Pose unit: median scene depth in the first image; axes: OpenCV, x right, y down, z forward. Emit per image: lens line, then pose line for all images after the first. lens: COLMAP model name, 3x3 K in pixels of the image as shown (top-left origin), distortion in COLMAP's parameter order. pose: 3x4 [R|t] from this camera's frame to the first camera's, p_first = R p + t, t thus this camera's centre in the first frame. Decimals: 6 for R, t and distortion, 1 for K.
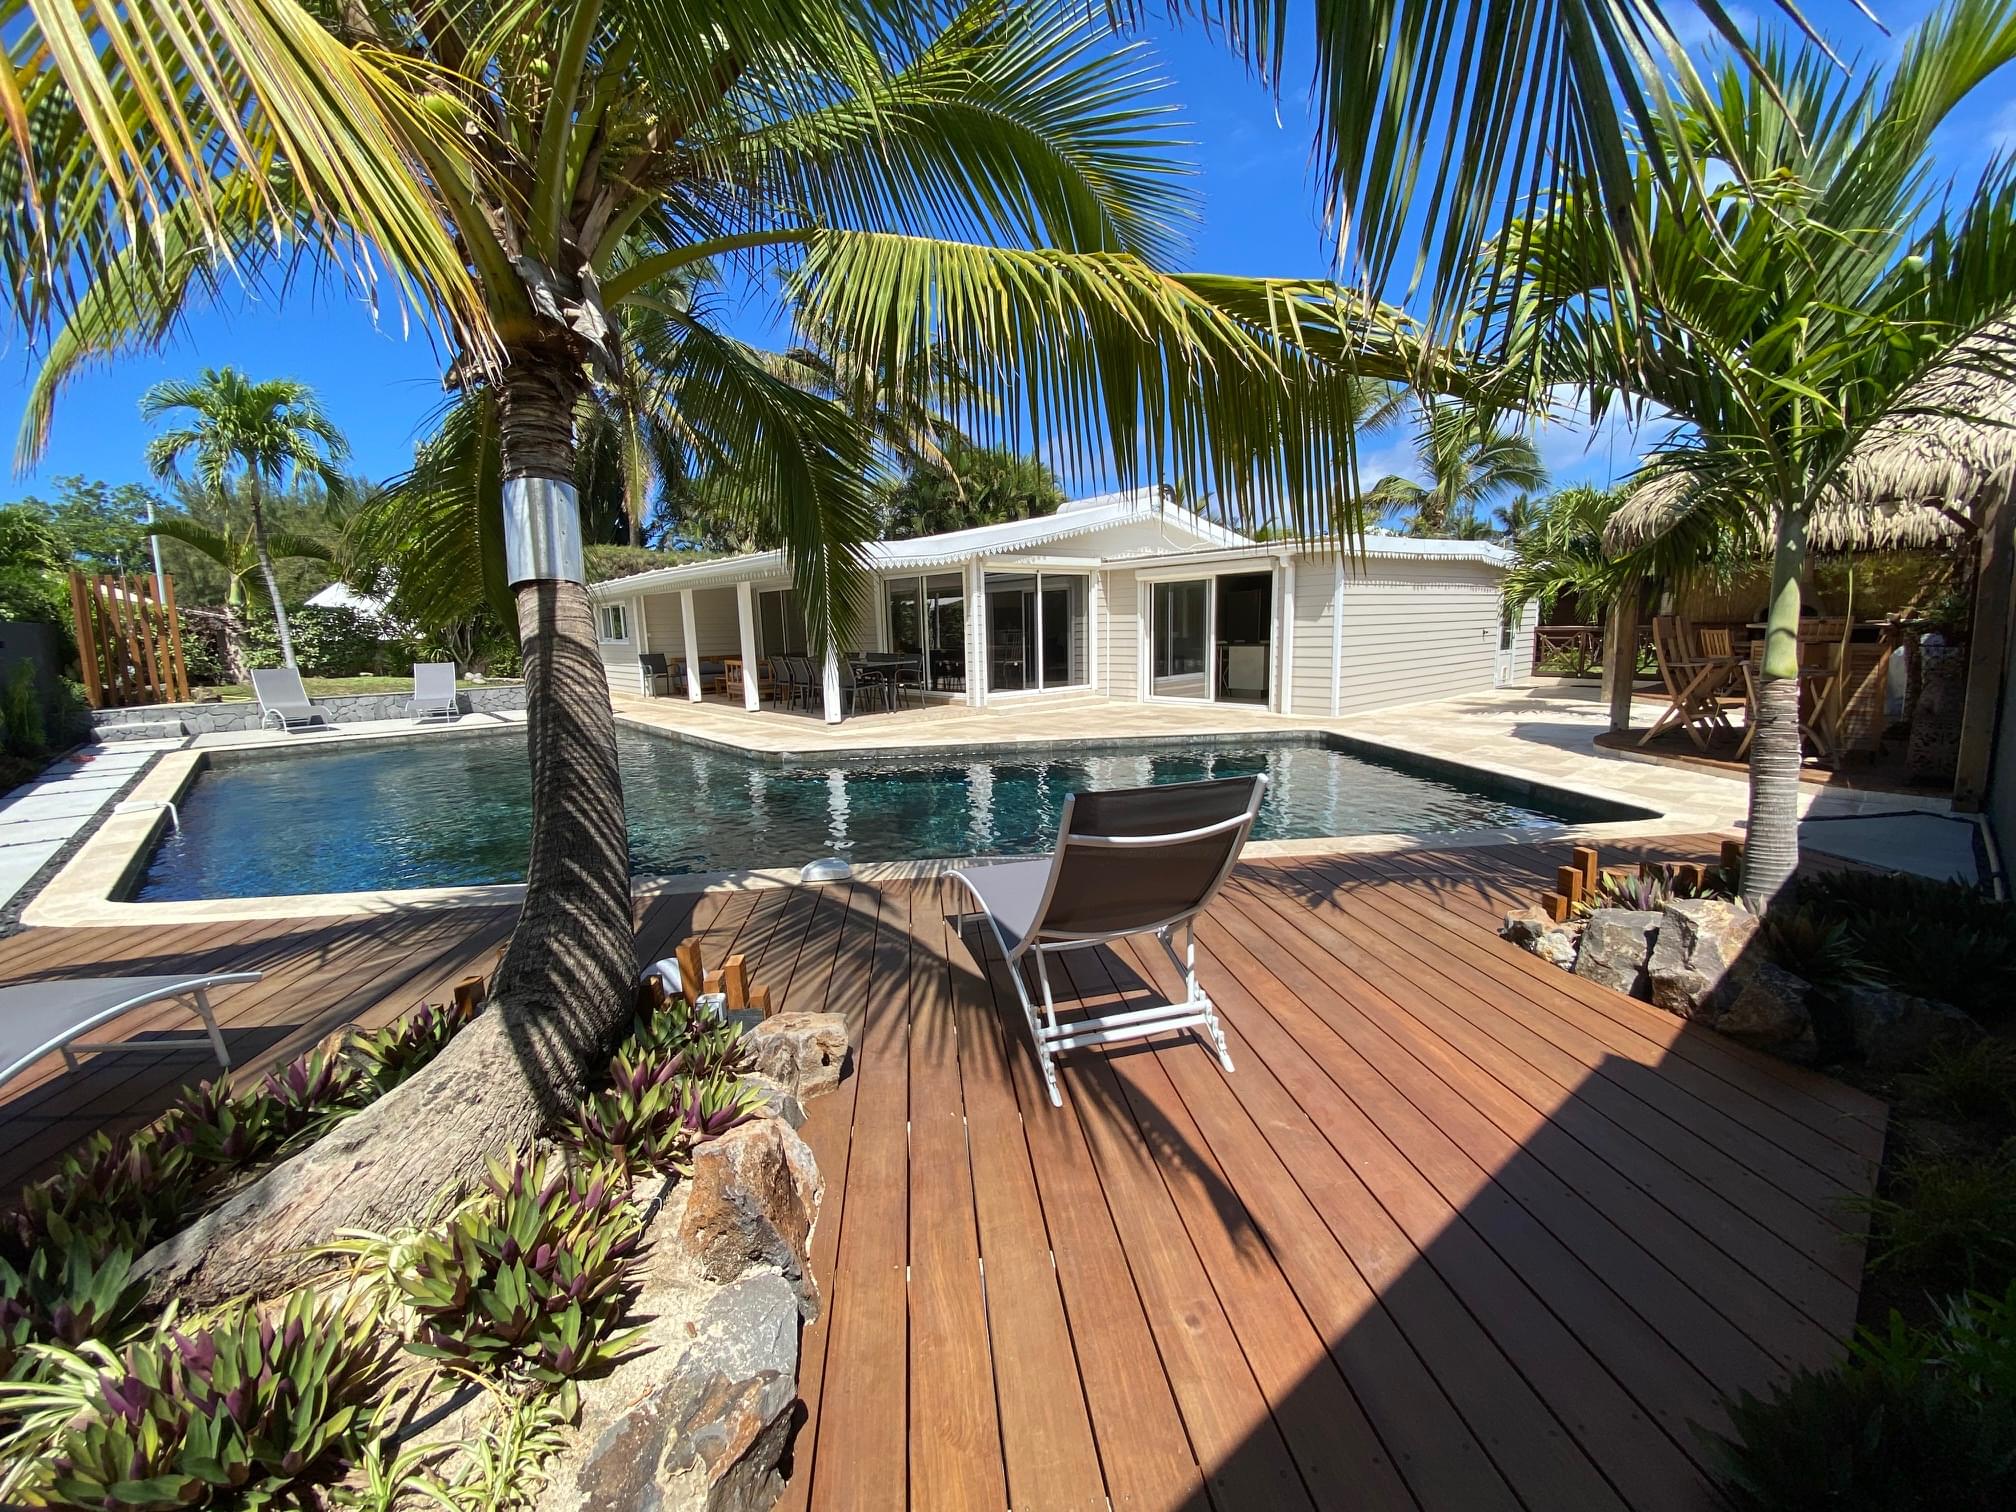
lens RADIAL K [[824.1, 0, 1012.8], [0, 824.1, 744.9], [0, 0, 1]] dist [0.010844, -0.014281]
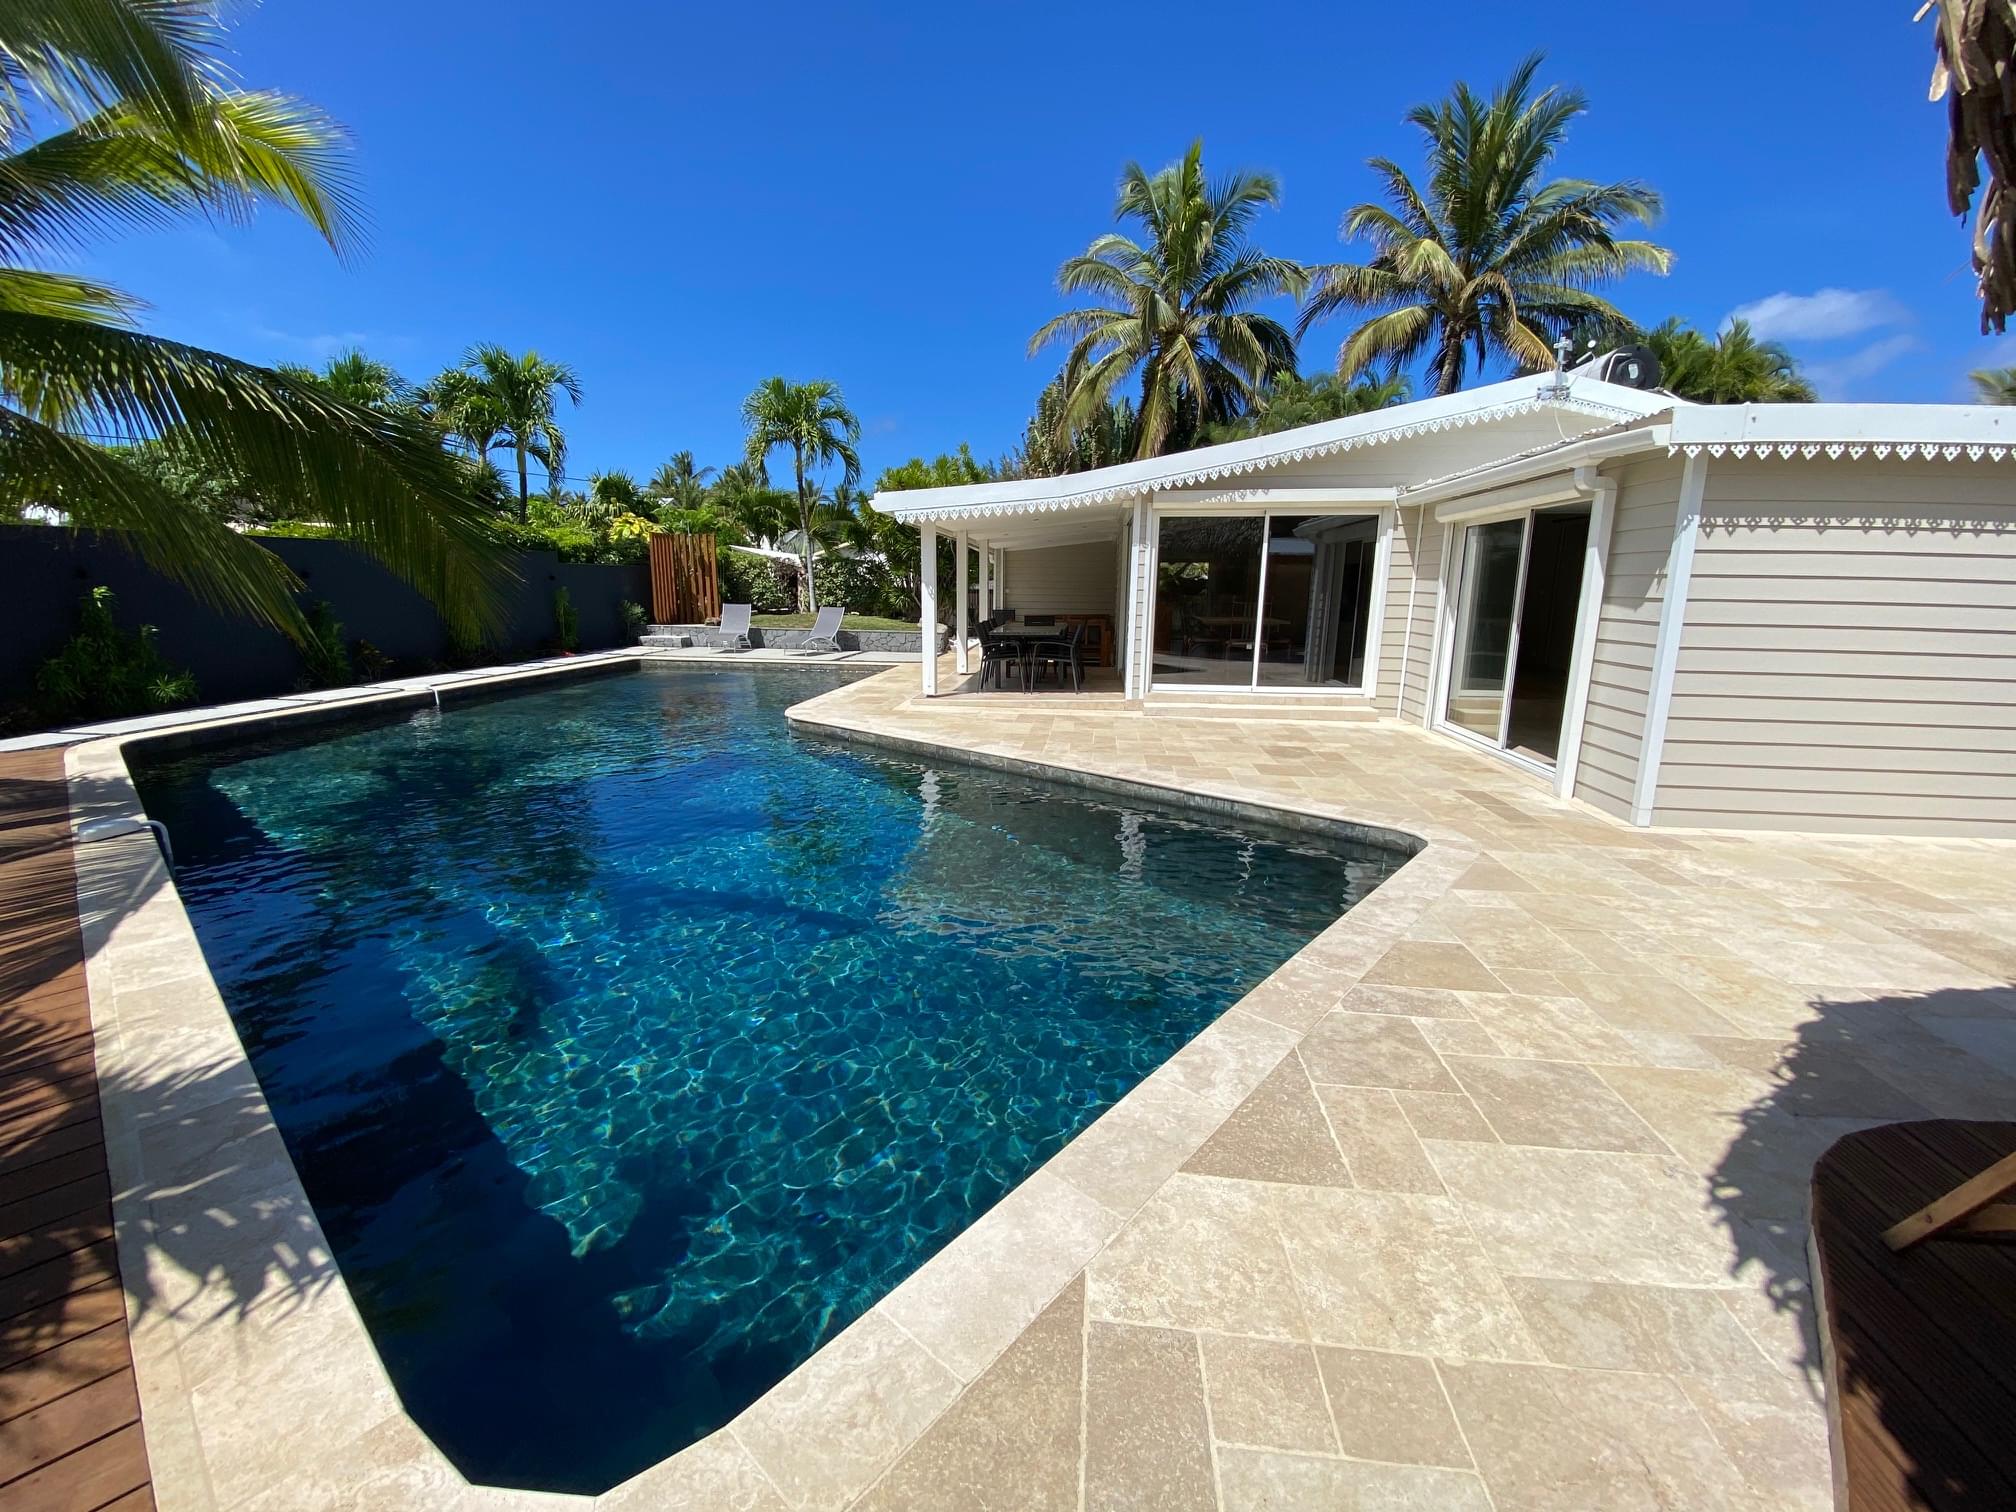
lens RADIAL K [[824.1, 0, 992.9], [0, 824.1, 742.8], [0, 0, 1]] dist [0.010844, -0.014281]
pose [[0.669103, 0.174468, -0.722400, 0.559010], [-0.136185, 0.984377, 0.111601, -0.094387], [0.730585, 0.023708, 0.682410, 0.513335]]
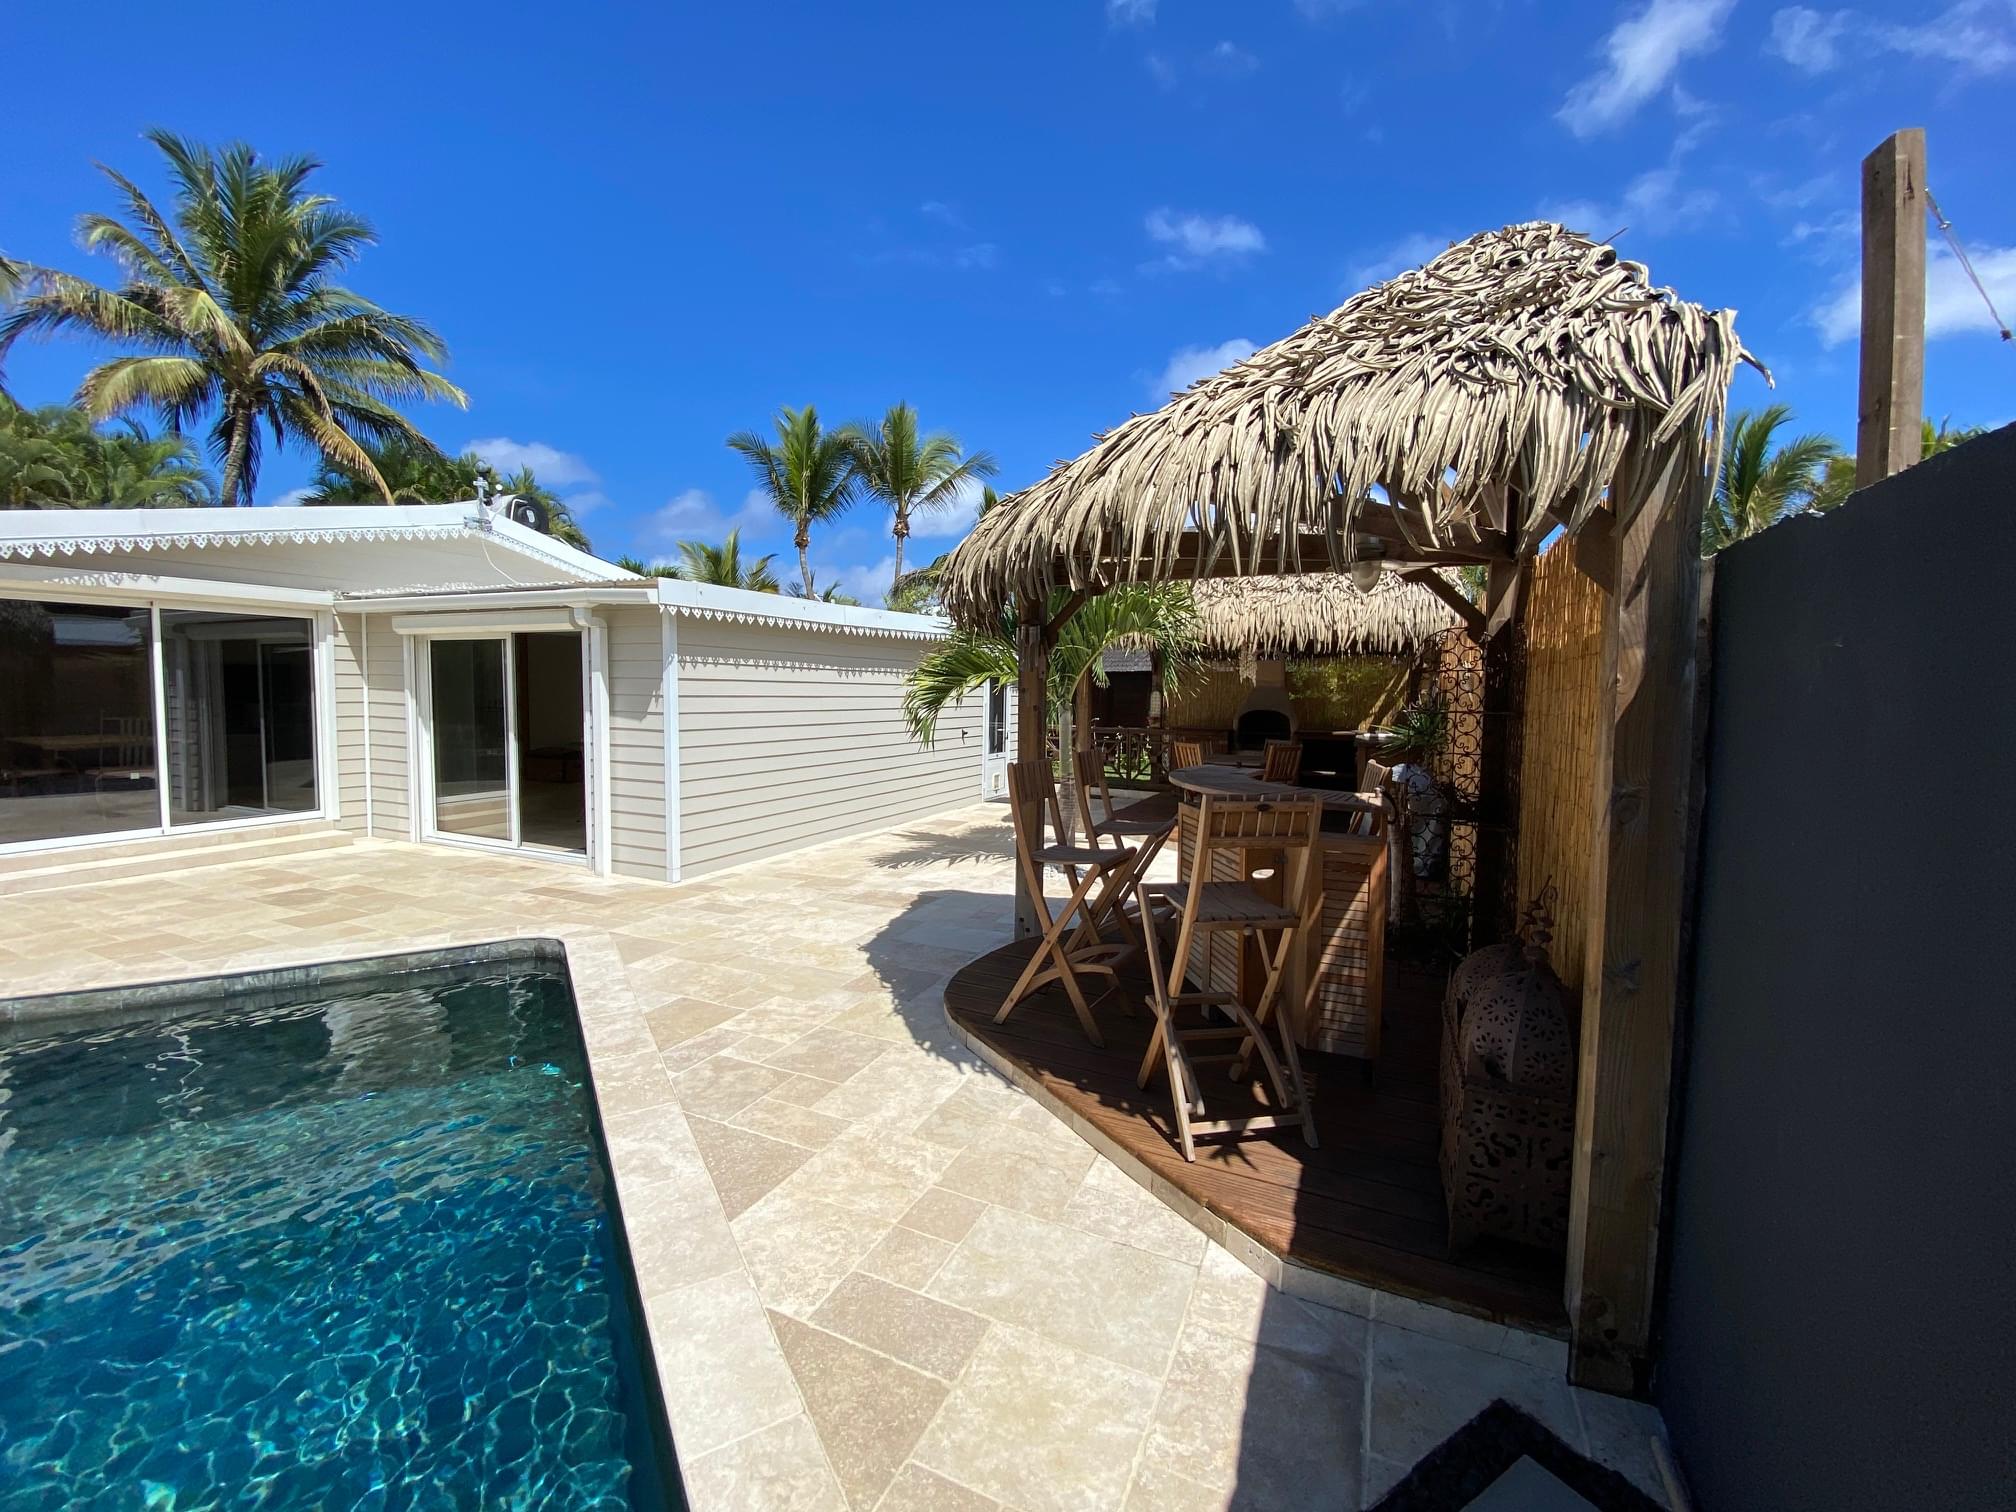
lens RADIAL K [[824.1, 0, 1011.9], [0, 824.1, 741.6], [0, 0, 1]] dist [0.010844, -0.014281]
pose [[0.907021, 0.014170, 0.420847, 0.427079], [0.021838, 0.996506, -0.080620, -0.095146], [-0.420519, 0.082315, 0.903542, 0.414776]]
